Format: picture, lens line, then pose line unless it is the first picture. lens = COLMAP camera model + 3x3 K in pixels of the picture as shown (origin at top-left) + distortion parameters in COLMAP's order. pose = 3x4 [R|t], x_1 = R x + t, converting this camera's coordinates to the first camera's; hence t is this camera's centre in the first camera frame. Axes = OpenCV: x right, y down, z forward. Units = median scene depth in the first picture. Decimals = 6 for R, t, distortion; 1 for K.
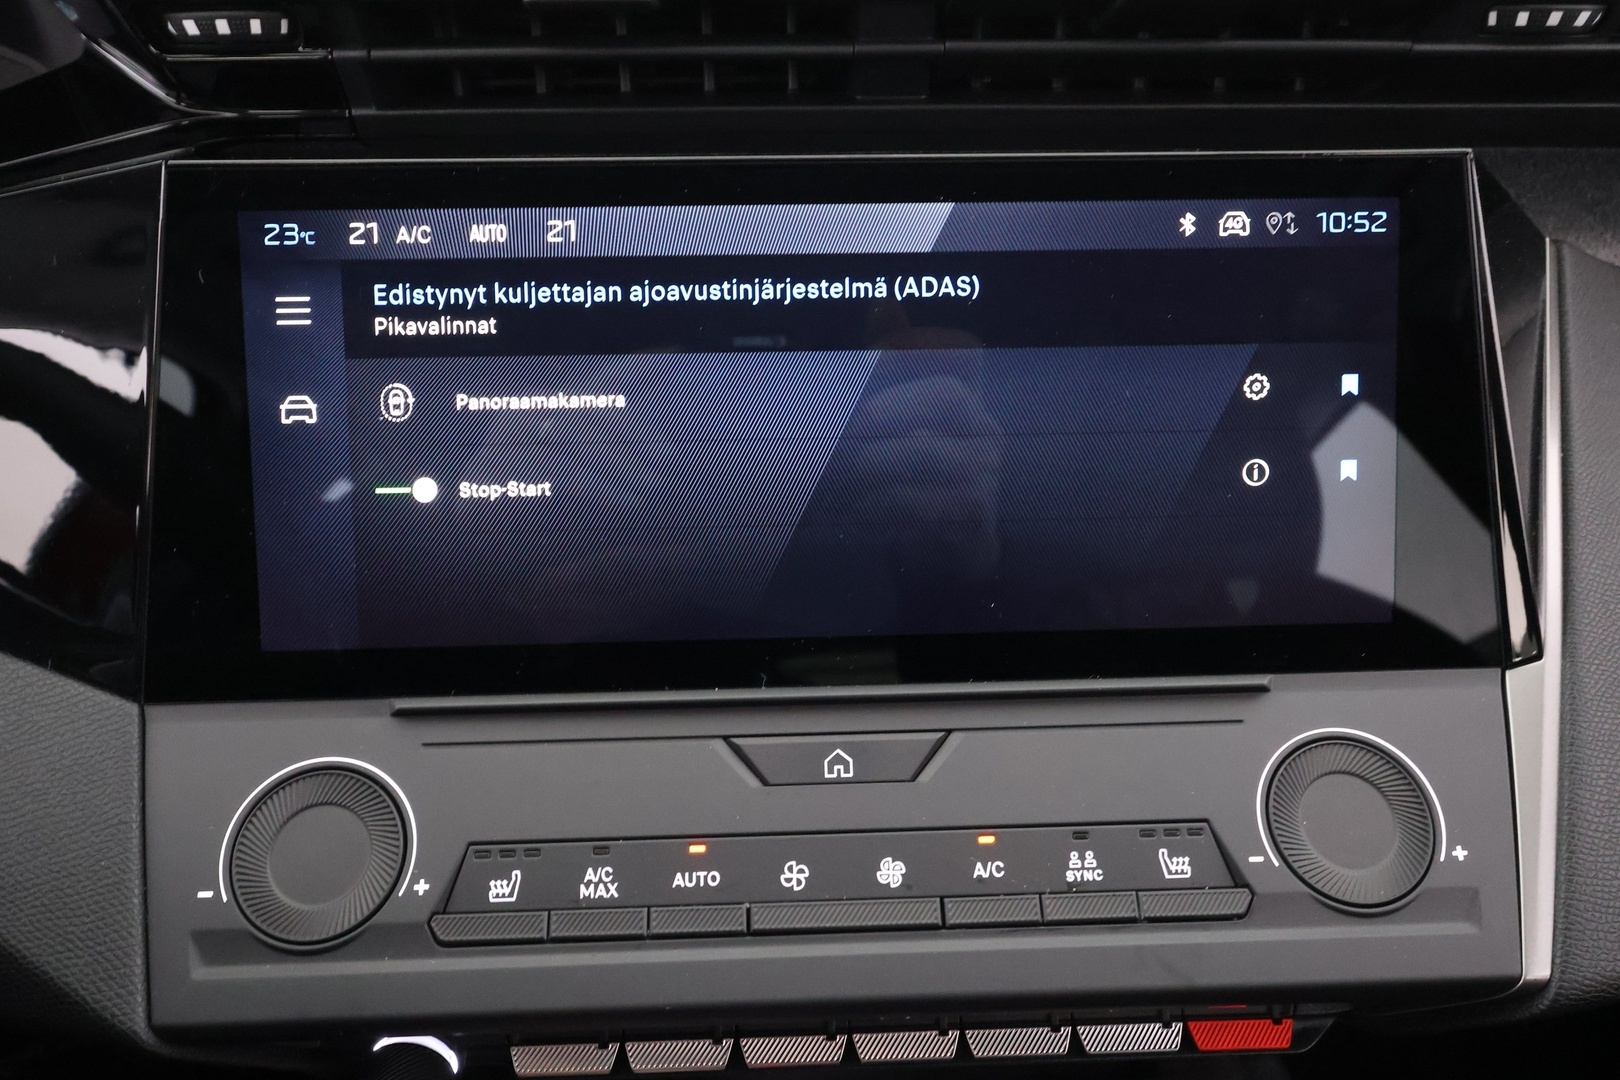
lens RADIAL K [[1210.5, 0, 810.0], [0, 1210.5, 540.0], [0, 0, 1]] dist [-0.003436, -0.000497]
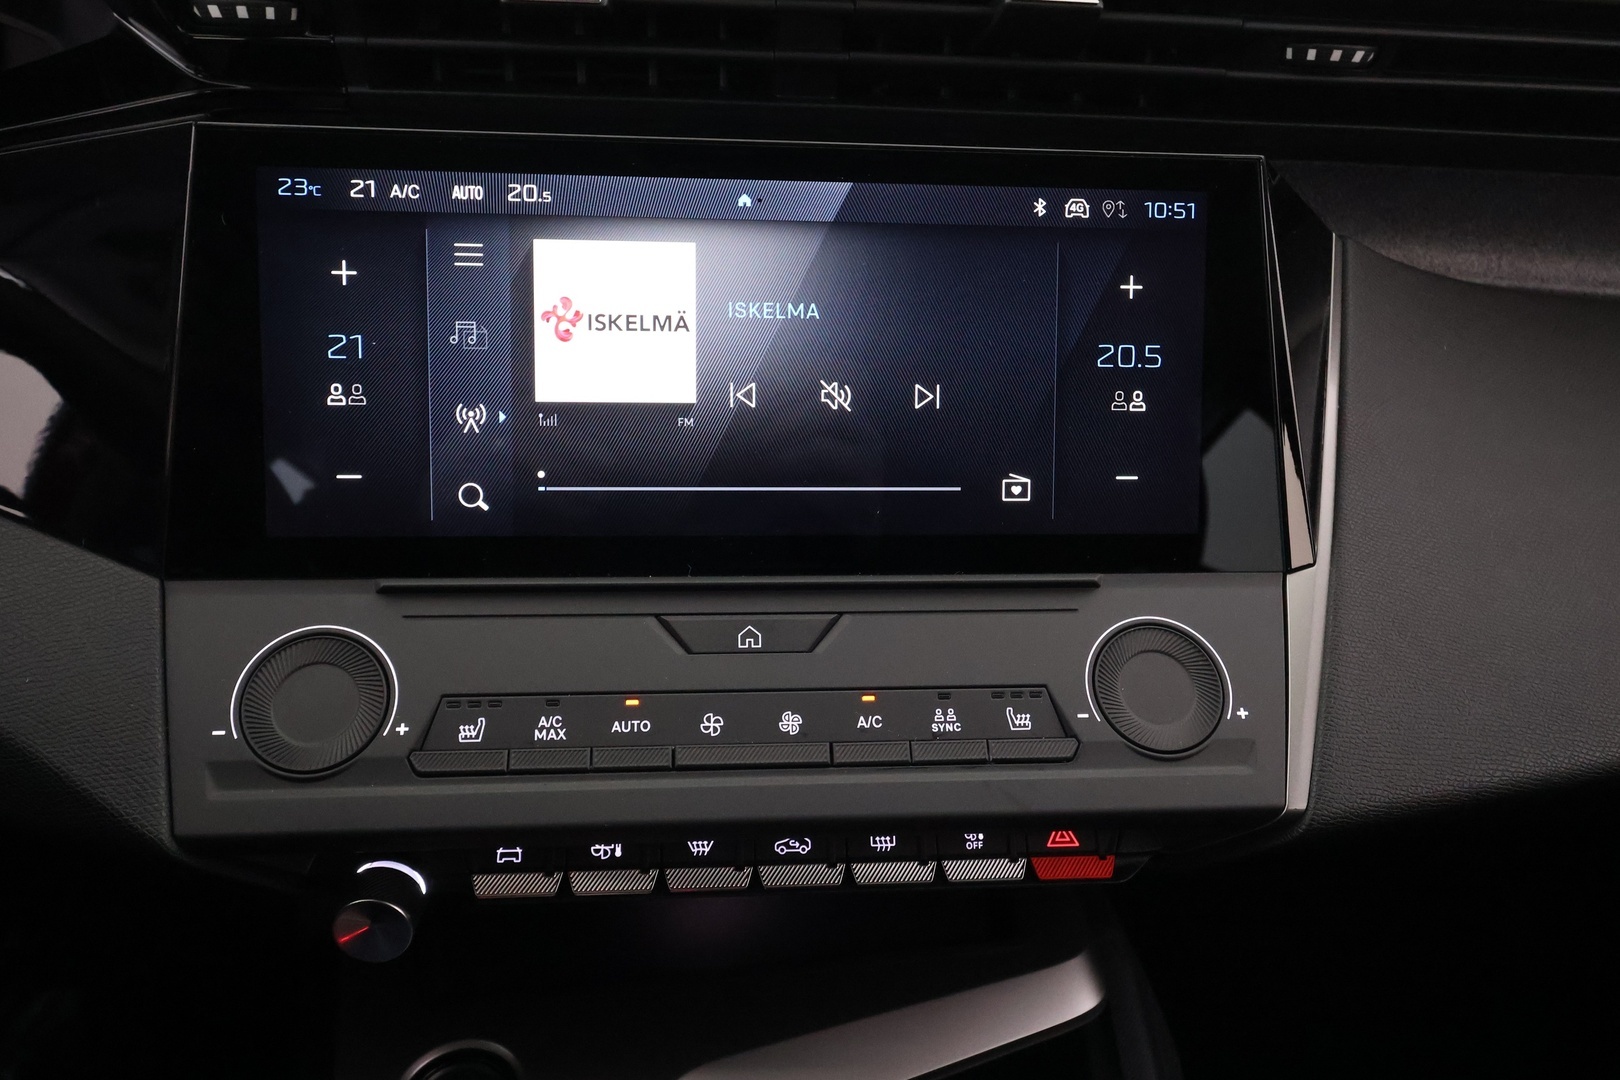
lens RADIAL K [[1182.8, 0, 810.0], [0, 1182.8, 540.0], [0, 0, 1]] dist [-0.004462, -0.003350]
pose [[0.997839, 0.019155, 0.062858, 0.007524], [-0.018973, 0.999814, -0.003494, 0.091532], [-0.062914, 0.002293, 0.998016, -0.199496]]
